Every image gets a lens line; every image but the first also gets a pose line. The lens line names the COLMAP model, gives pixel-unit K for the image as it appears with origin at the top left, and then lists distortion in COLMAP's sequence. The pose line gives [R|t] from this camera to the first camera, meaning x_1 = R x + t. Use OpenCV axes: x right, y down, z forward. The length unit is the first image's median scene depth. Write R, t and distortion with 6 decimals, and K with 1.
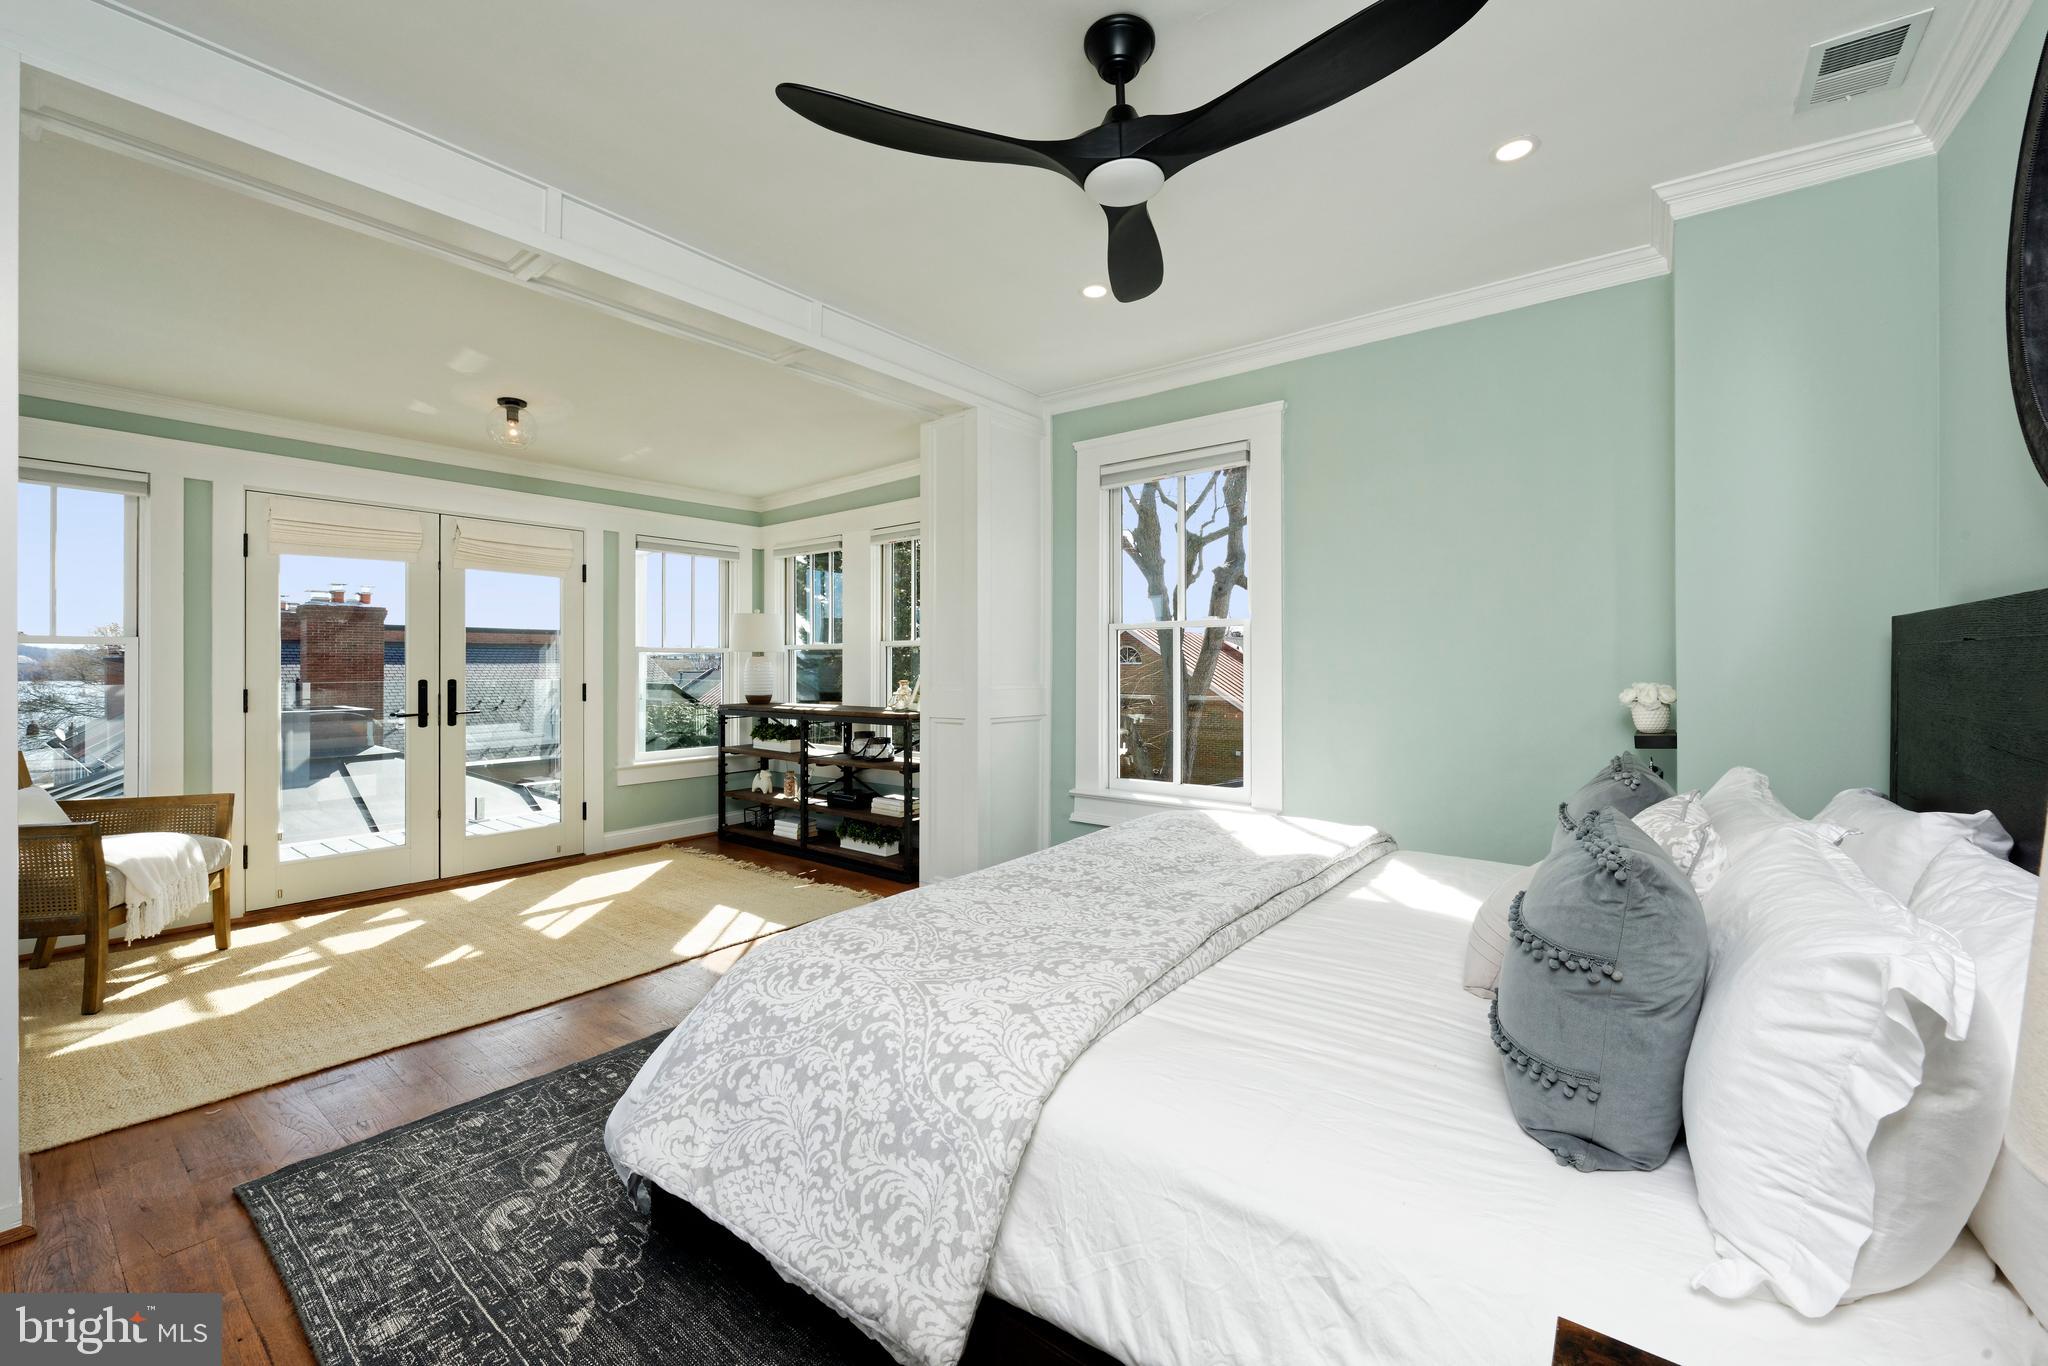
lens RADIAL K [[802.5, 0, 1070.8], [0, 802.5, 666.9], [0, 0, 1]] dist [0.001472, -0.000083]
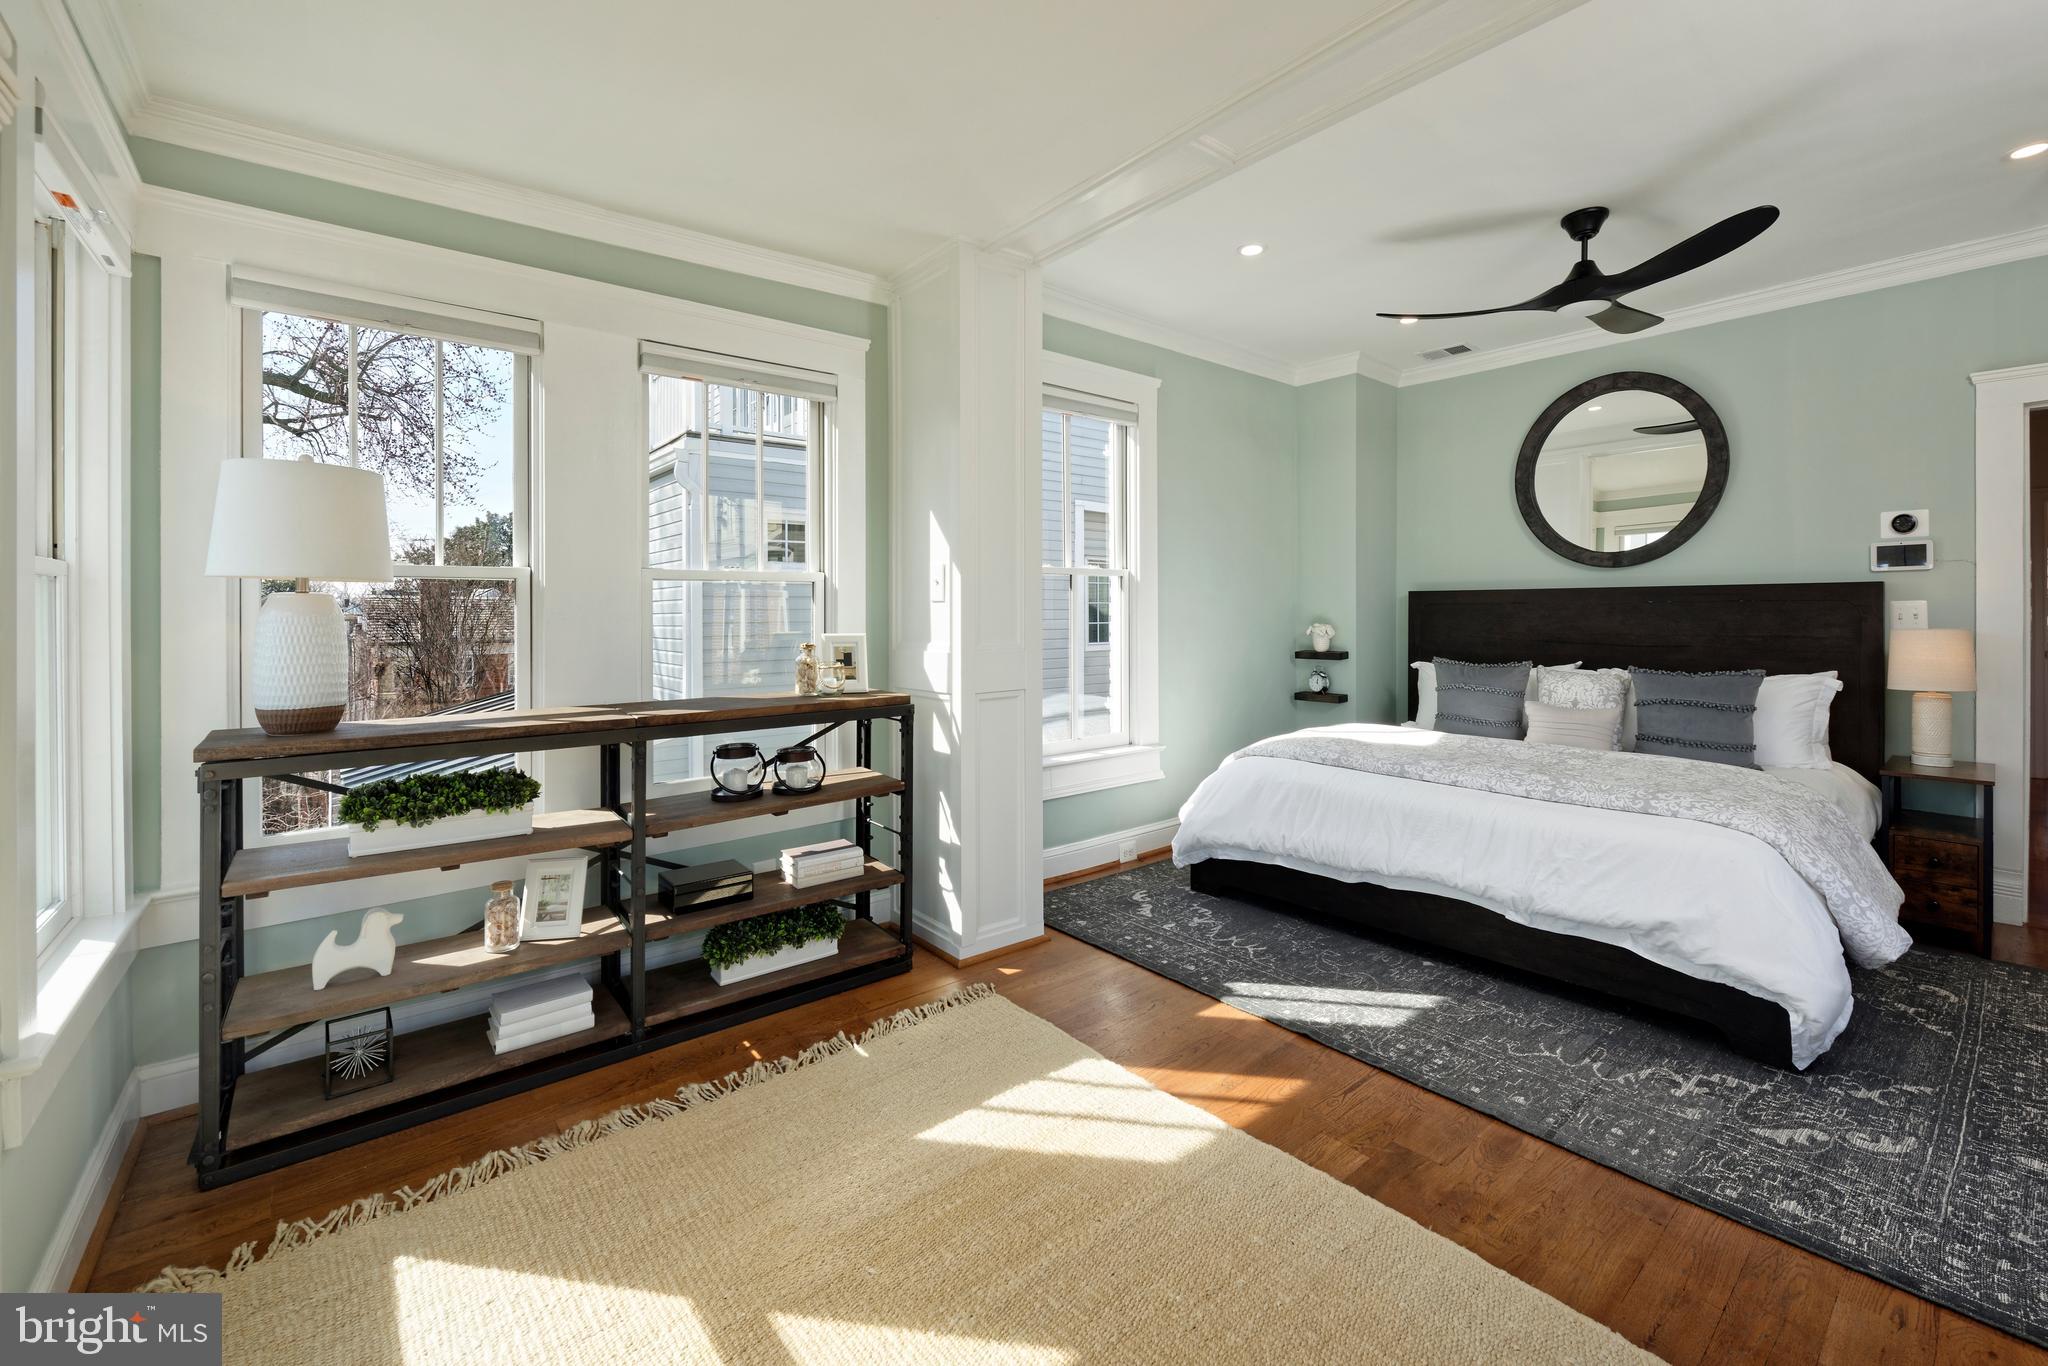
lens RADIAL K [[852.9, 0, 1116.8], [0, 852.9, 614.0], [0, 0, 1]] dist [0.000980, 0.000694]
pose [[0.206889, -0.001660, 0.978363, -0.808150], [0.004182, 0.999991, 0.000812, -0.003014], [-0.978356, 0.003923, 0.206894, 0.704895]]
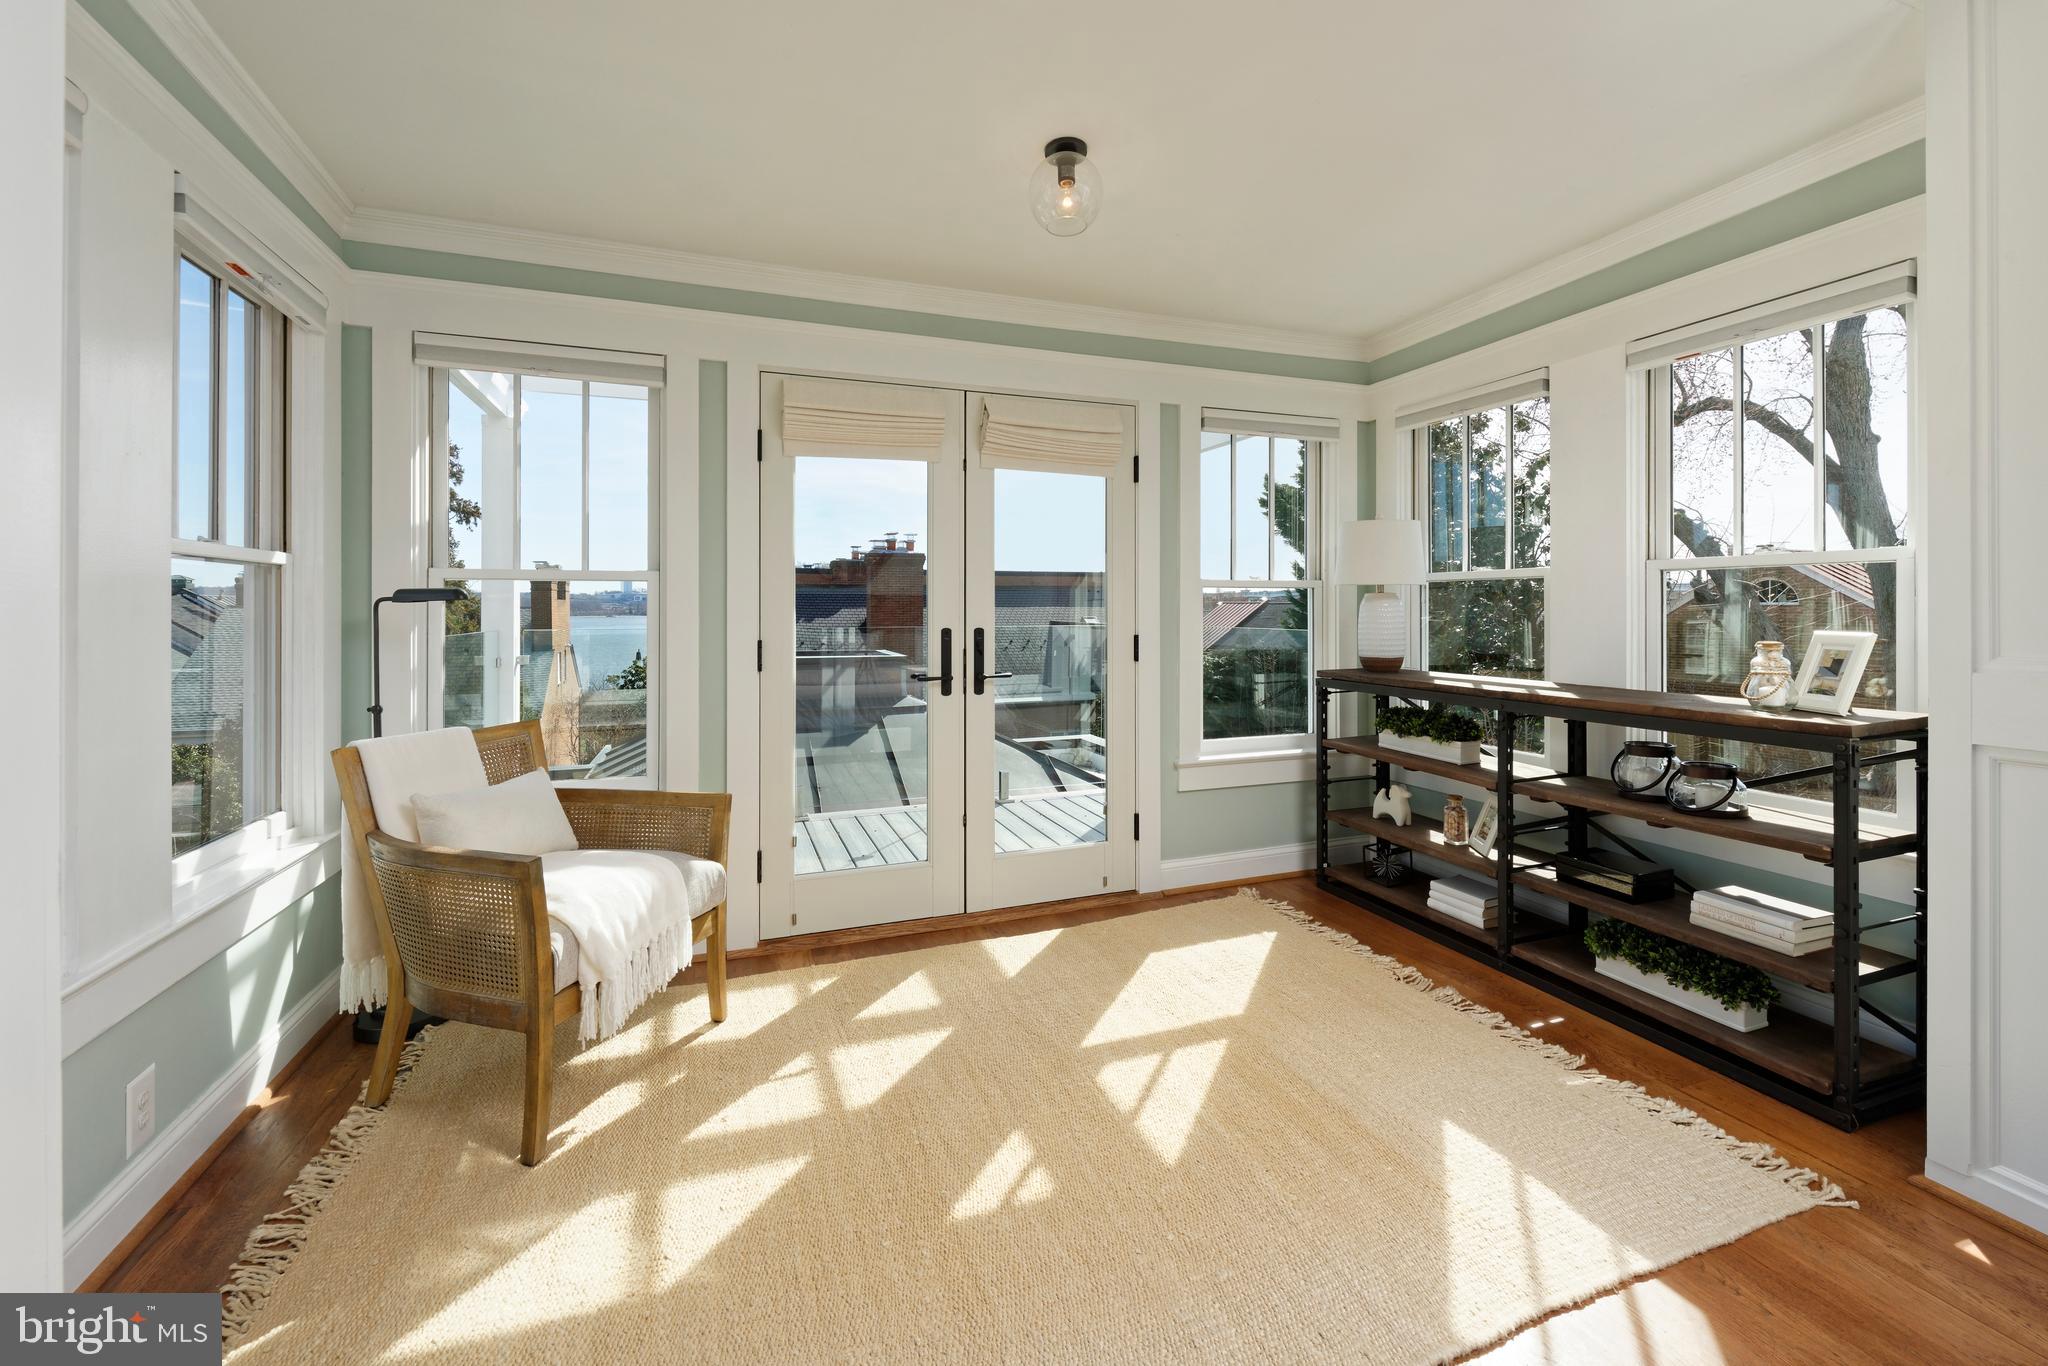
lens RADIAL K [[851.2, 0, 1025.9], [0, 851.2, 605.5], [0, 0, 1]] dist [-0.000012, 0.000005]
pose [[0.829373, -0.001180, -0.558694, -0.308114], [-0.000270, 0.999997, -0.002513, -0.001807], [0.558695, 0.002235, 0.829370, 0.389780]]
